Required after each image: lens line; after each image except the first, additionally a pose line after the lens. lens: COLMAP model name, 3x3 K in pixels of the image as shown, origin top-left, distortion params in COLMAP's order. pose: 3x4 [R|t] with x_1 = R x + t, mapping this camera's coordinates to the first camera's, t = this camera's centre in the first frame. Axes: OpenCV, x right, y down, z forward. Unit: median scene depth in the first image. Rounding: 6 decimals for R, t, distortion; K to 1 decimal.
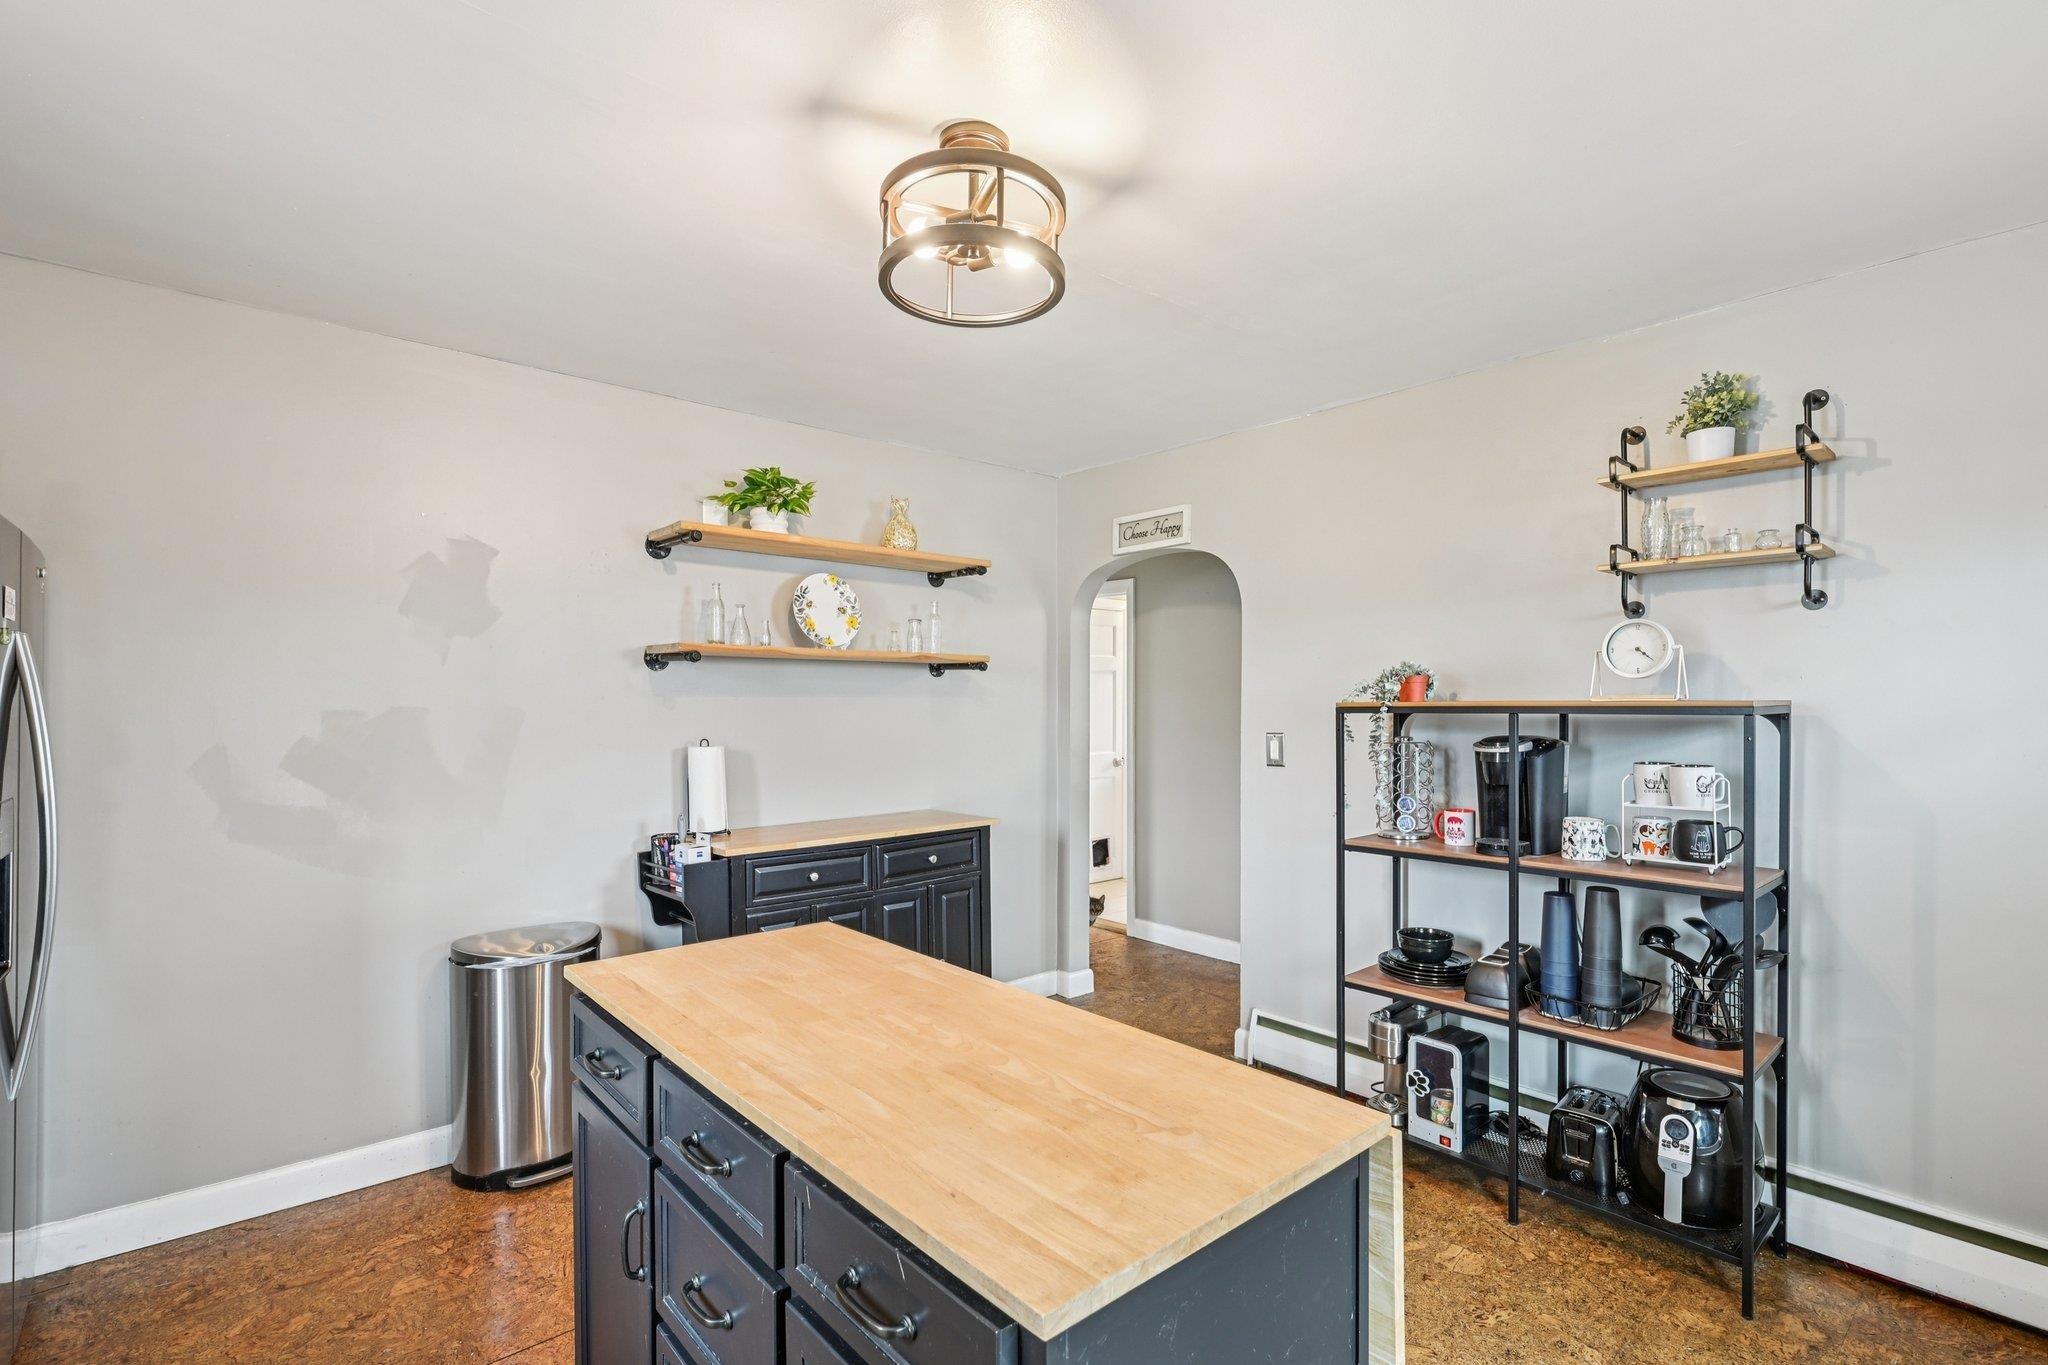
lens RADIAL K [[933.1, 0, 1018.7], [0, 933.1, 697.9], [0, 0, 1]] dist [-0.000661, 0.000008]
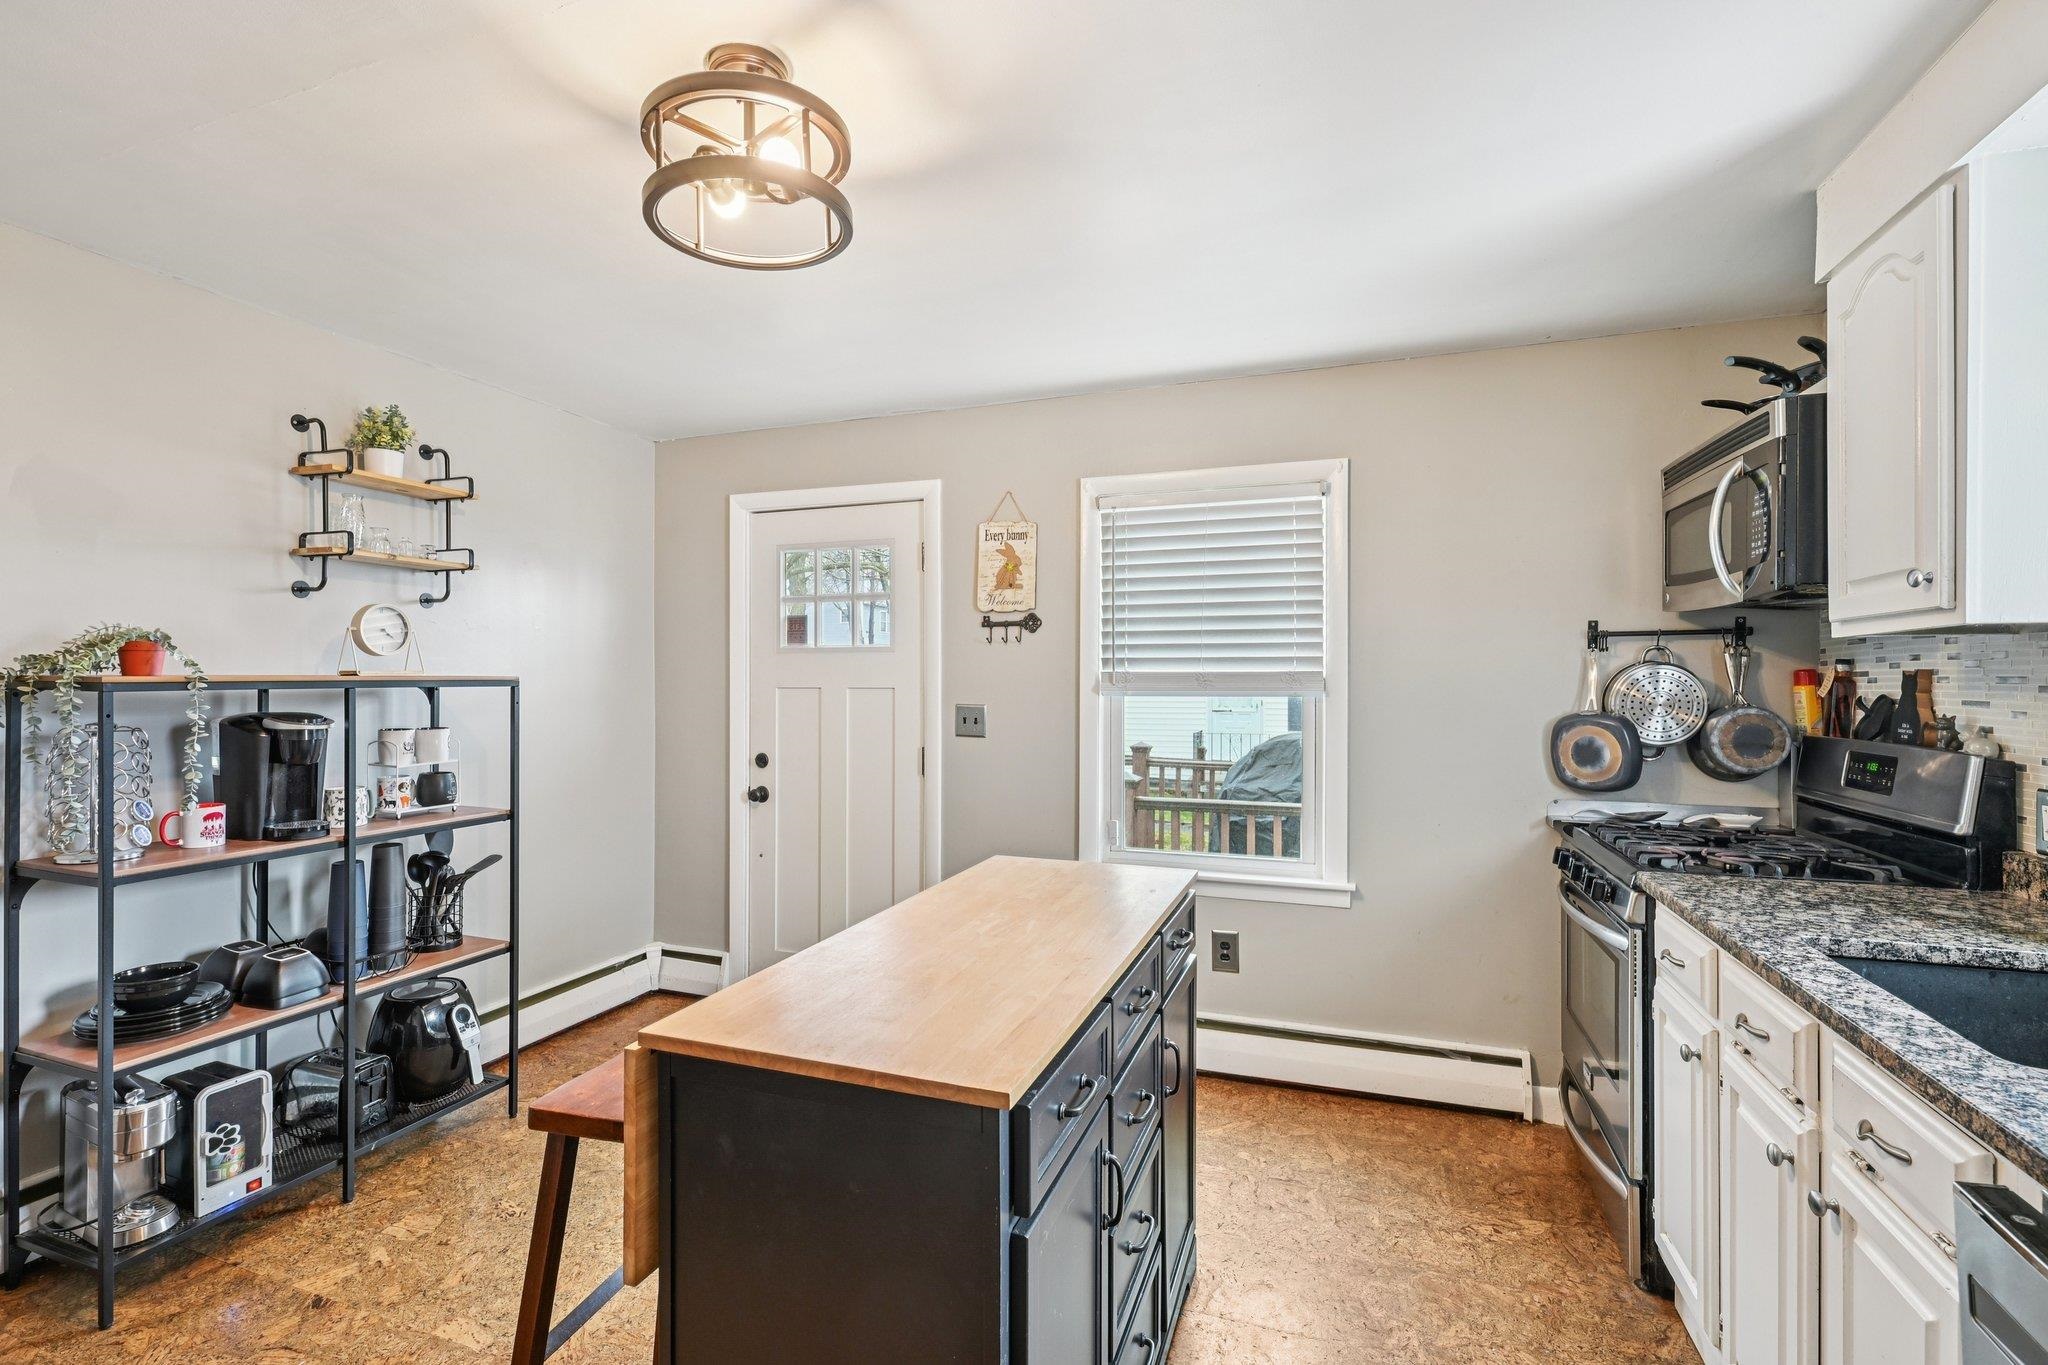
lens RADIAL K [[928.0, 0, 1017.4], [0, 928.0, 684.6], [0, 0, 1]] dist [-0.000275, -0.000161]
pose [[-0.485474, -0.007253, 0.874221, -0.710609], [-0.002396, 0.999973, 0.006966, 0.004551], [-0.874248, 0.001287, -0.485478, 0.894929]]
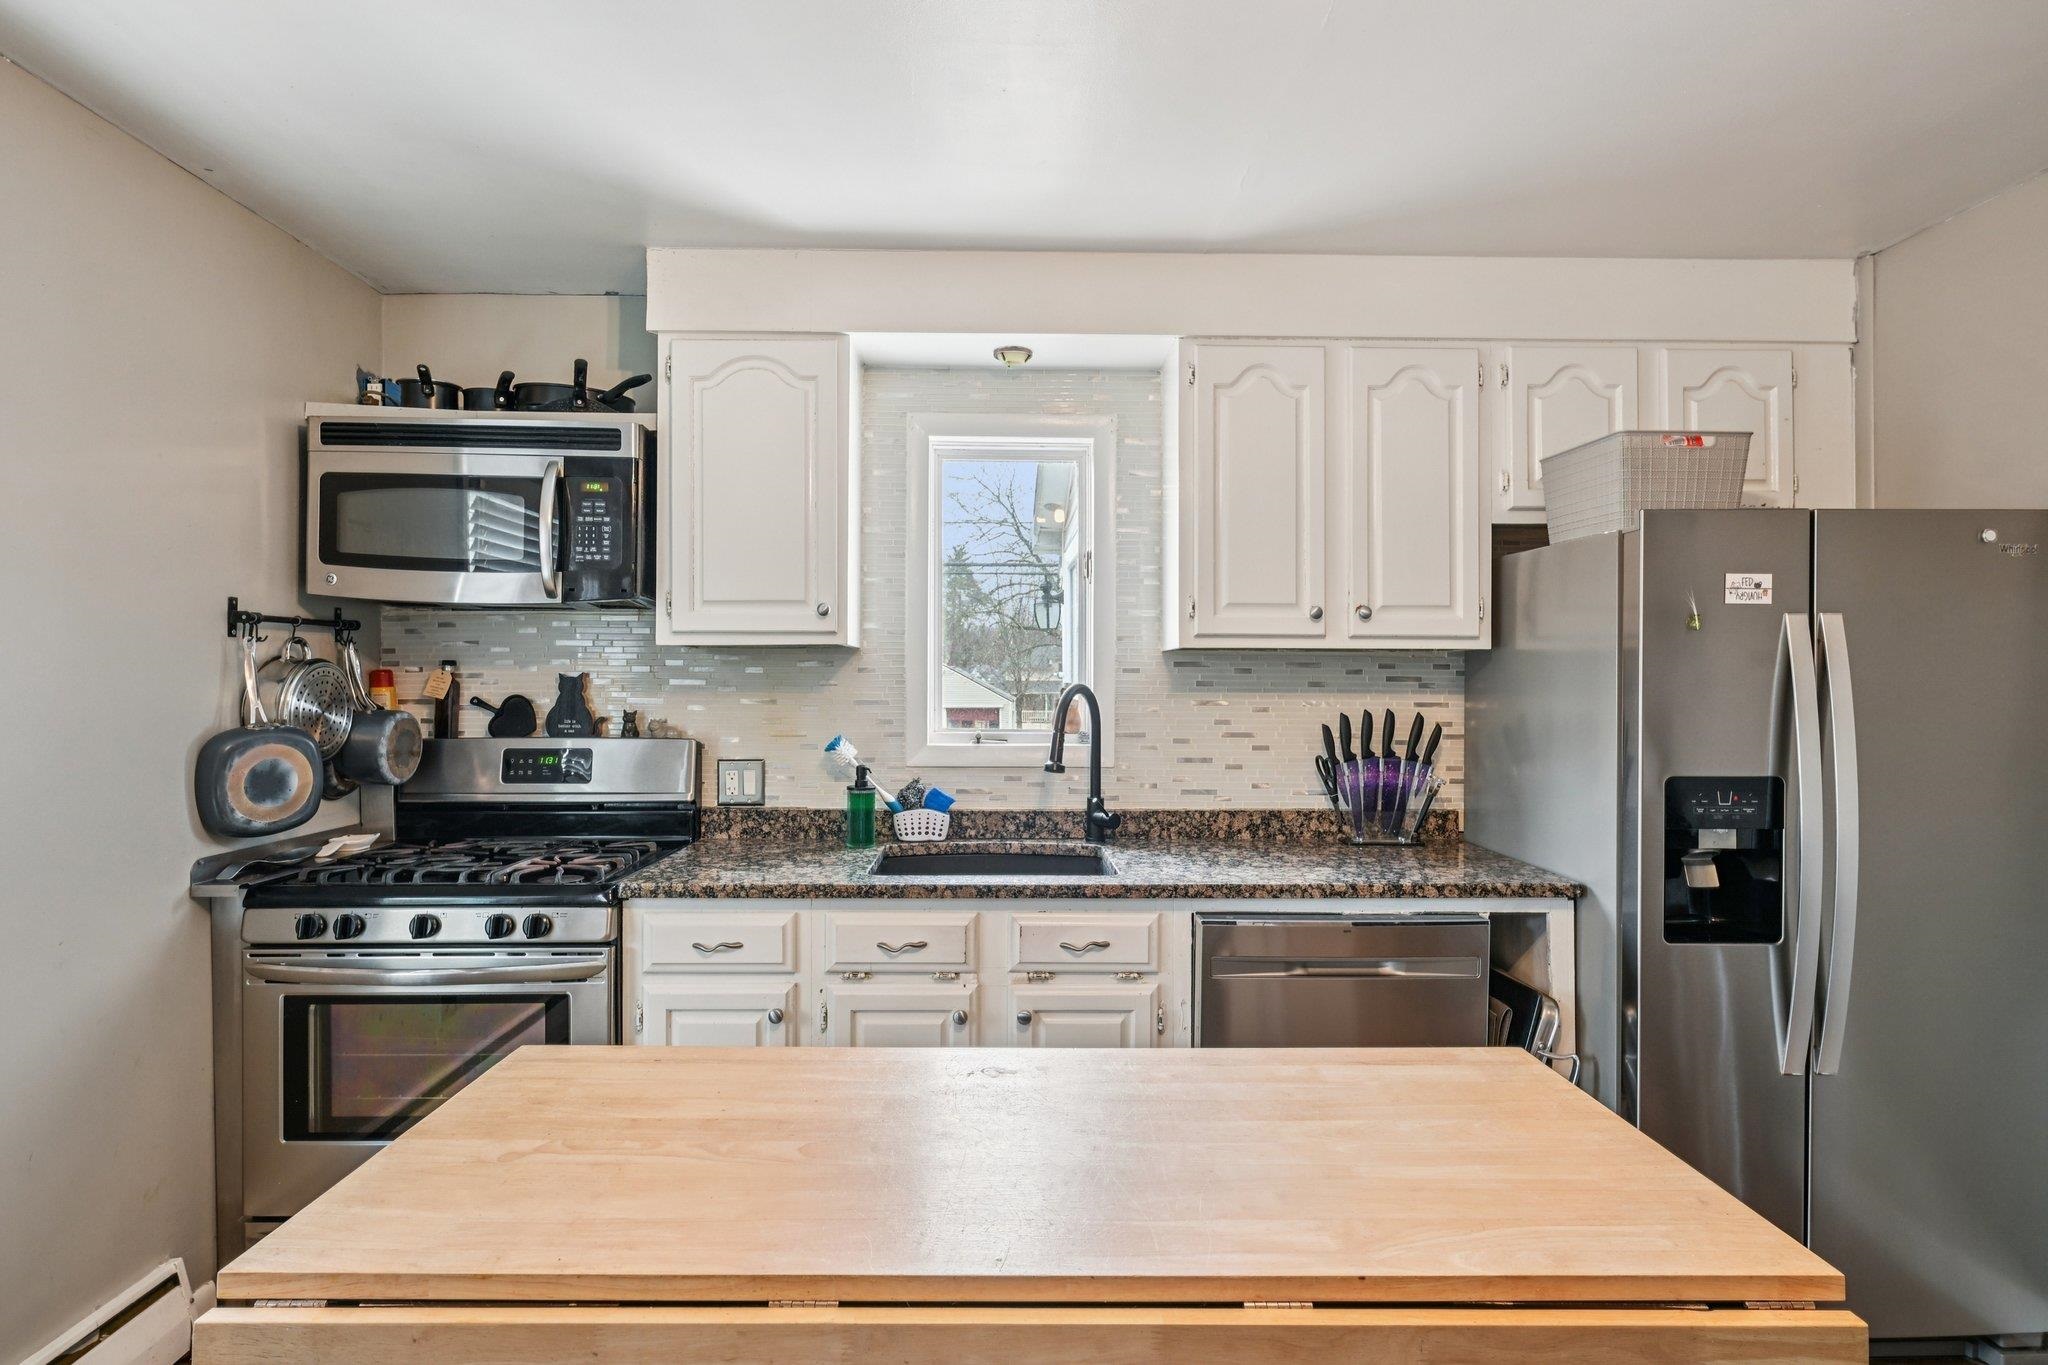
lens RADIAL K [[1073.5, 0, 1018.0], [0, 1073.5, 676.6], [0, 0, 1]] dist [-0.002854, 0.000354]
pose [[-0.639492, -0.008045, -0.768756, 0.270940], [-0.002630, 0.999962, -0.008276, 0.007693], [0.768793, -0.003271, -0.639489, 0.843767]]
